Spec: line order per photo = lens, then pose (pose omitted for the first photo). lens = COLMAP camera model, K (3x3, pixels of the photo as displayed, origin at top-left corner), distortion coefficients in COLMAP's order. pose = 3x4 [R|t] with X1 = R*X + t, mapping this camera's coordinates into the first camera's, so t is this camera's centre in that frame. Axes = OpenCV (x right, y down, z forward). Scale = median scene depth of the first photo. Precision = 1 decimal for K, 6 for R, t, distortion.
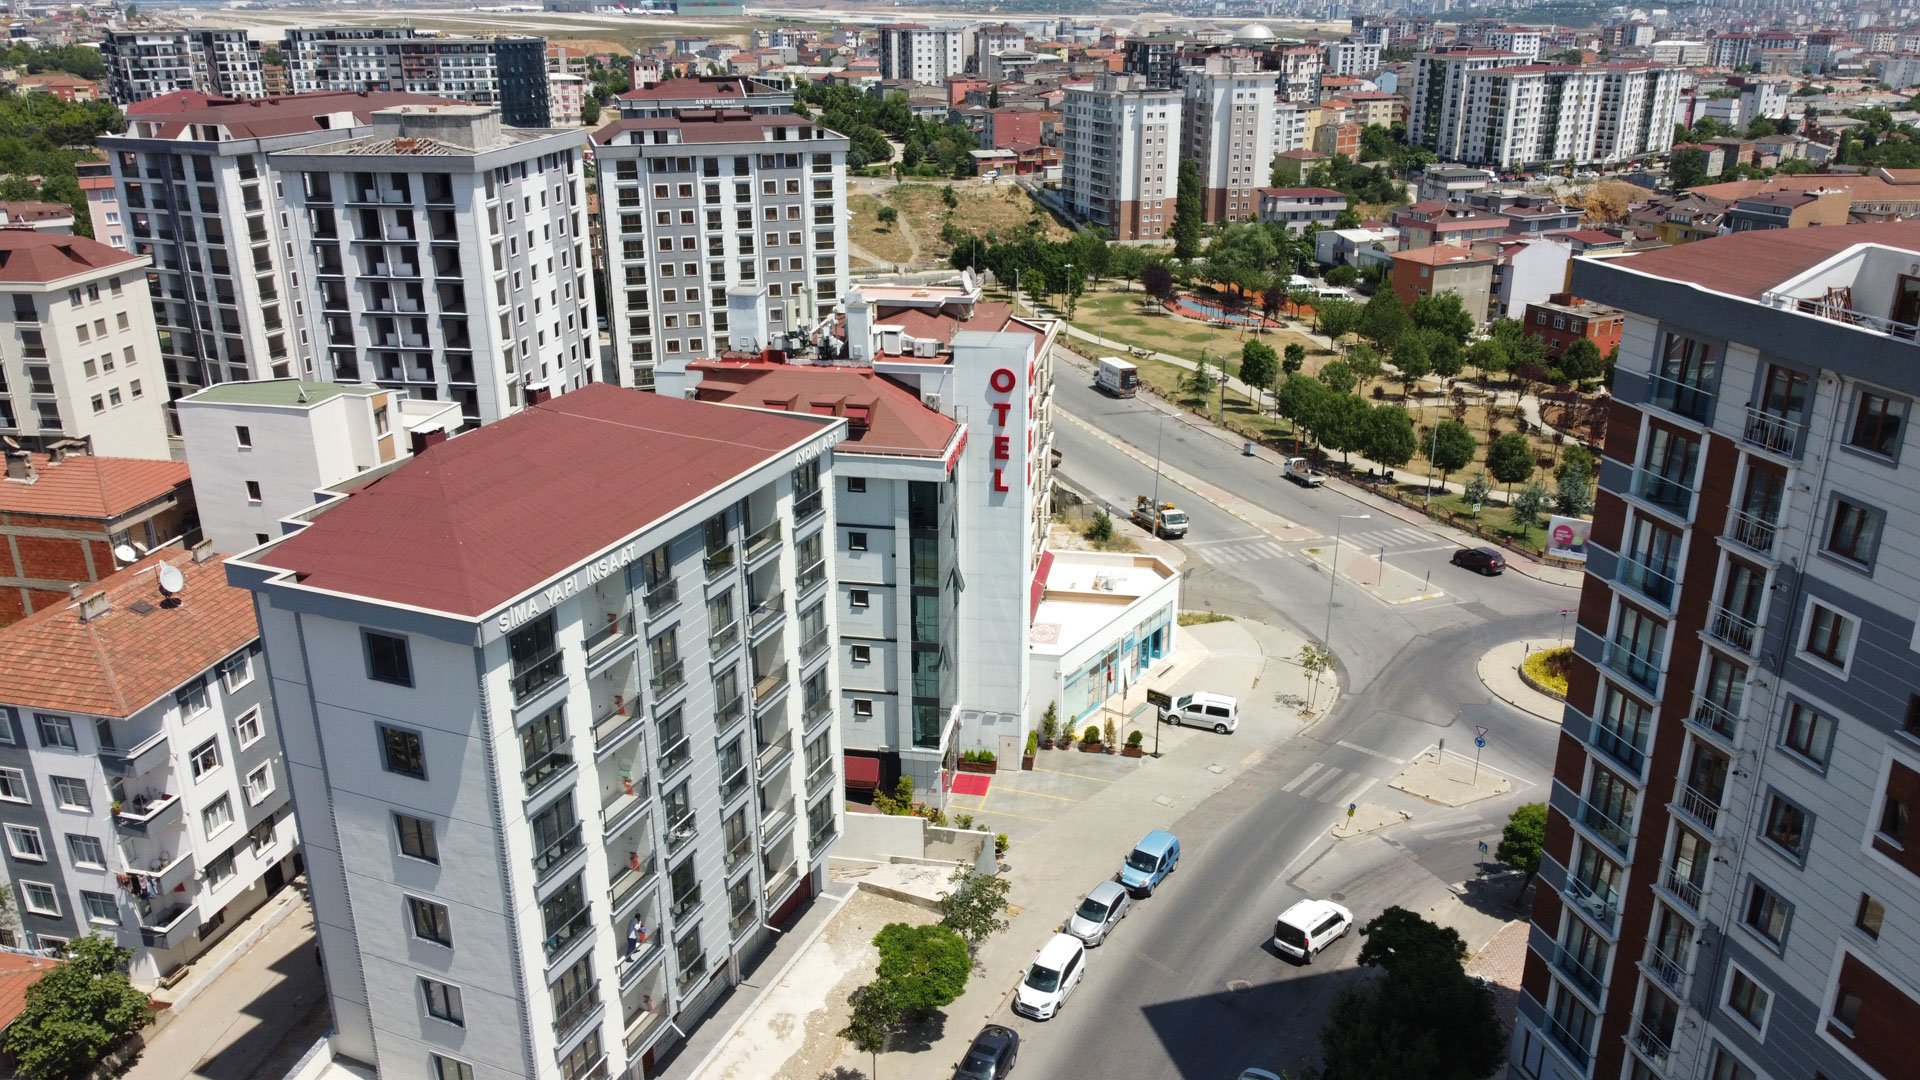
lens RADIAL K [[1444.3, 0, 960.0], [0, 1444.3, 540.0], [0, 0, 1]] dist [-0.005010, 0.000045]
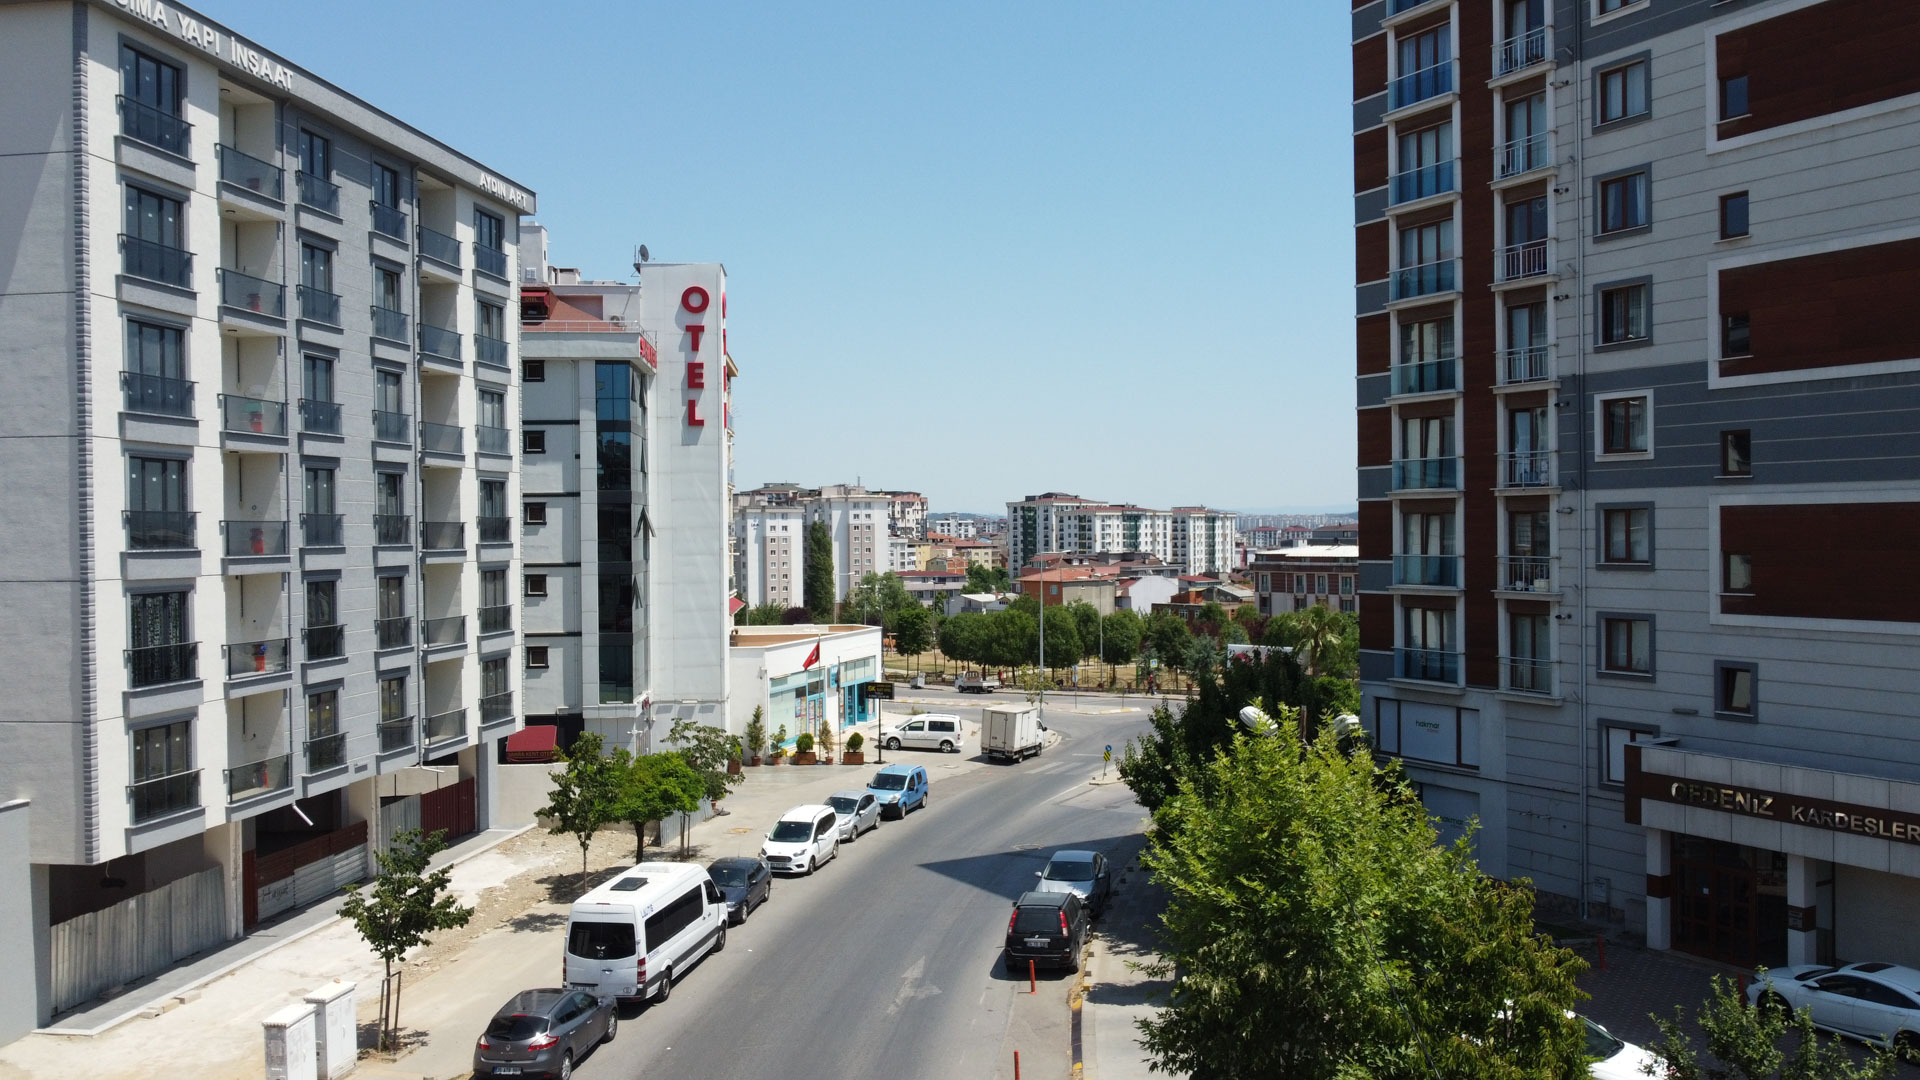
lens RADIAL K [[1444.3, 0, 960.0], [0, 1444.3, 540.0], [0, 0, 1]] dist [-0.005010, 0.000045]
pose [[0.965018, -0.008586, 0.262043, -0.017147], [0.098829, 0.937651, -0.333233, 0.122081], [-0.242844, 0.347473, 0.905698, 0.058568]]
